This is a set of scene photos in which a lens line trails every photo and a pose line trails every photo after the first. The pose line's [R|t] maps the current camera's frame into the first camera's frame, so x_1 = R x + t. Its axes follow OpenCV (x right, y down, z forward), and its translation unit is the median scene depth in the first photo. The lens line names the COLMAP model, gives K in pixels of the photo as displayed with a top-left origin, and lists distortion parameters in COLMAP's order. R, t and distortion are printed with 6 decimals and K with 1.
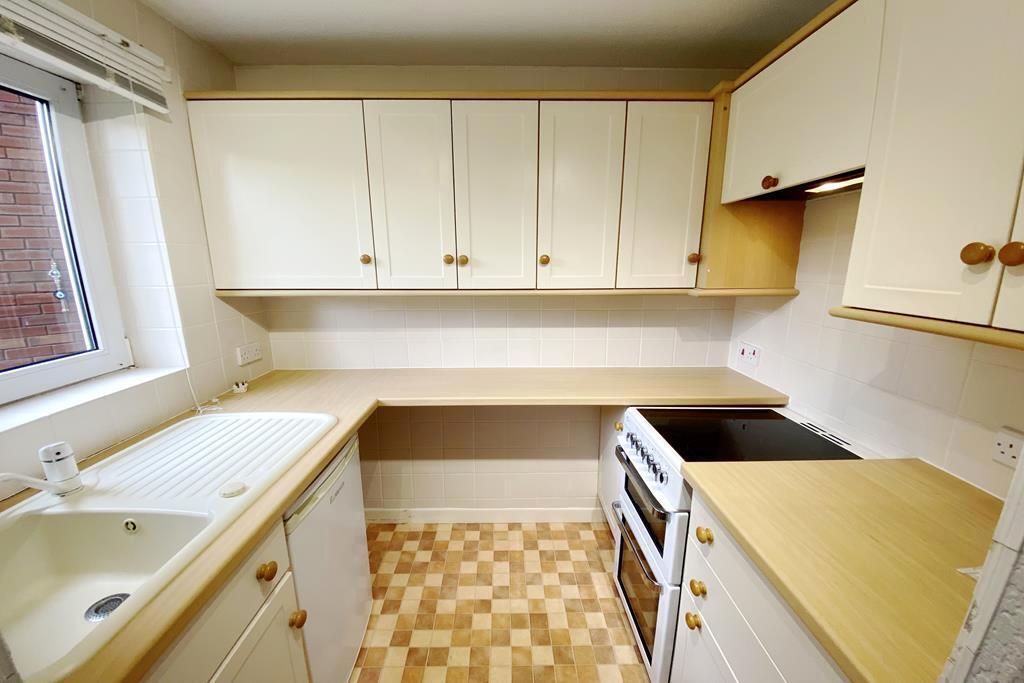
lens RADIAL K [[379.6, 0, 512.1], [0, 379.6, 340.0], [0, 0, 1]] dist [-0.001569, -0.000313]
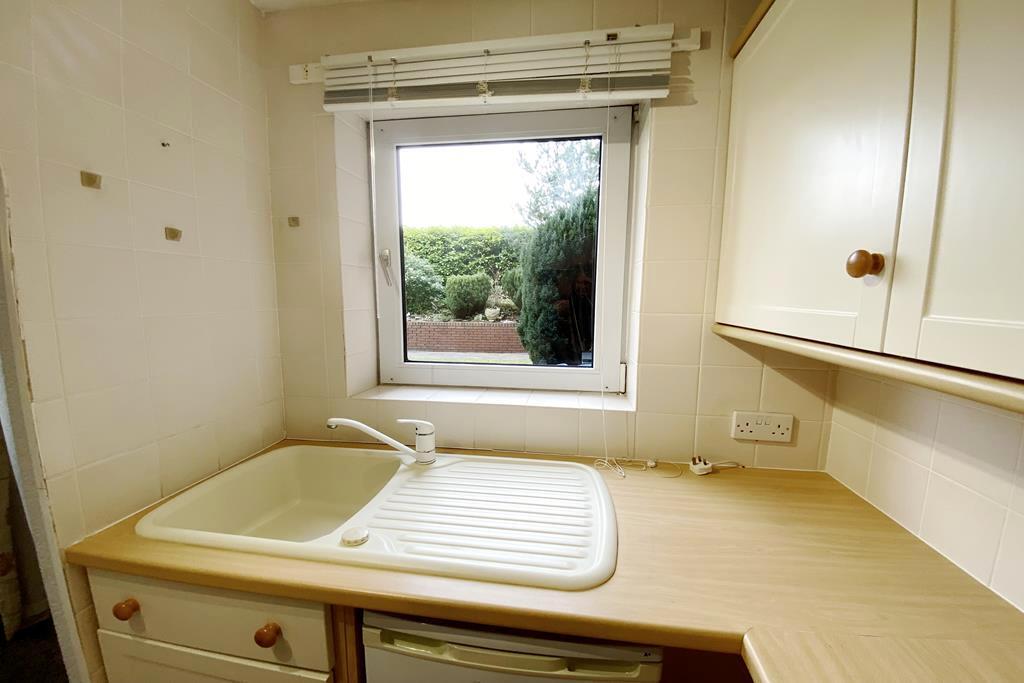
lens RADIAL K [[415.6, 0, 510.4], [0, 415.6, 351.2], [0, 0, 1]] dist [-0.003471, -0.000135]
pose [[-0.150557, 0.132919, -0.979625, 0.049692], [-0.209811, 0.964051, 0.163051, -0.157096], [0.966081, 0.230084, -0.117256, 0.903638]]
